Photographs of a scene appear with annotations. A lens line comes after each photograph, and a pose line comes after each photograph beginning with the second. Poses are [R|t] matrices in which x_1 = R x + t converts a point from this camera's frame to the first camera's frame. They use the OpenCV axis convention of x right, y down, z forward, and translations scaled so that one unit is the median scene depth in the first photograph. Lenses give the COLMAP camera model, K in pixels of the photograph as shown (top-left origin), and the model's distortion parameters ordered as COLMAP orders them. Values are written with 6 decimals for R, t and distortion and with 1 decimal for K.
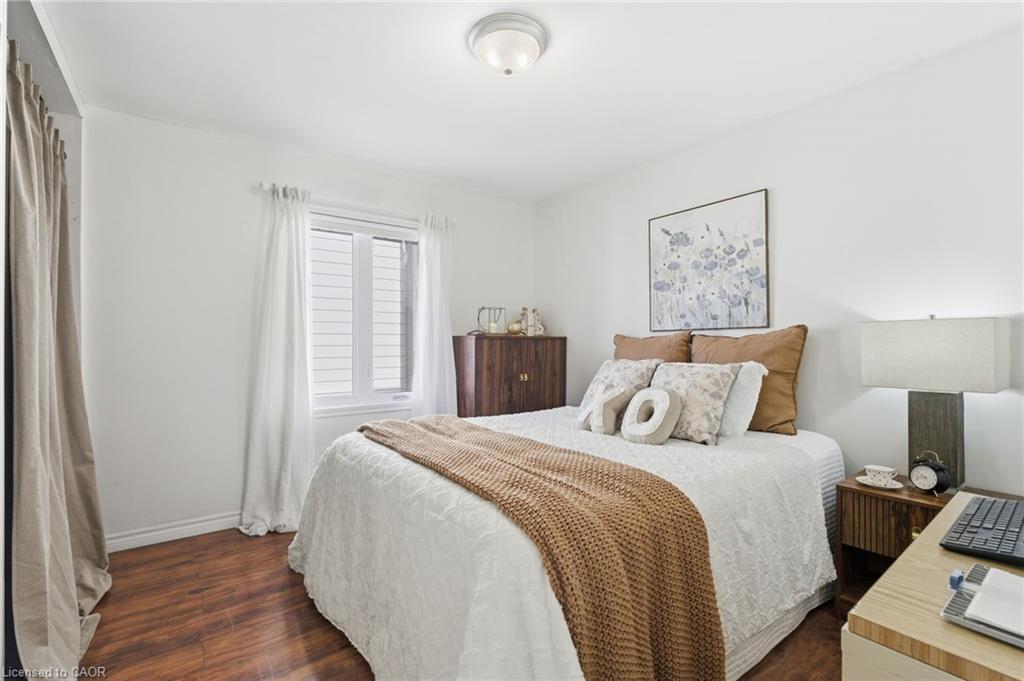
lens RADIAL K [[451.3, 0, 515.1], [0, 451.3, 340.7], [0, 0, 1]] dist [-0.014388, 0.004365]
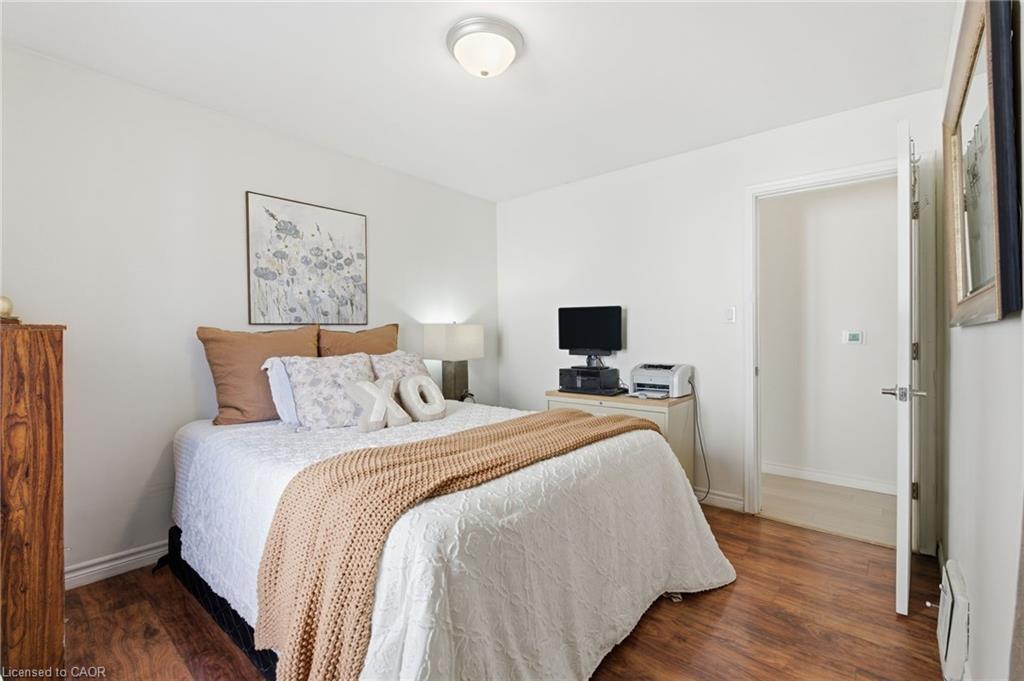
lens RADIAL K [[451.3, 0, 515.7], [0, 451.3, 337.2], [0, 0, 1]] dist [-0.014388, 0.004365]
pose [[-0.193055, -0.004148, 0.981179, -0.705371], [-0.000281, 0.999991, 0.004172, -0.000169], [-0.981188, 0.000530, -0.193055, 0.761044]]
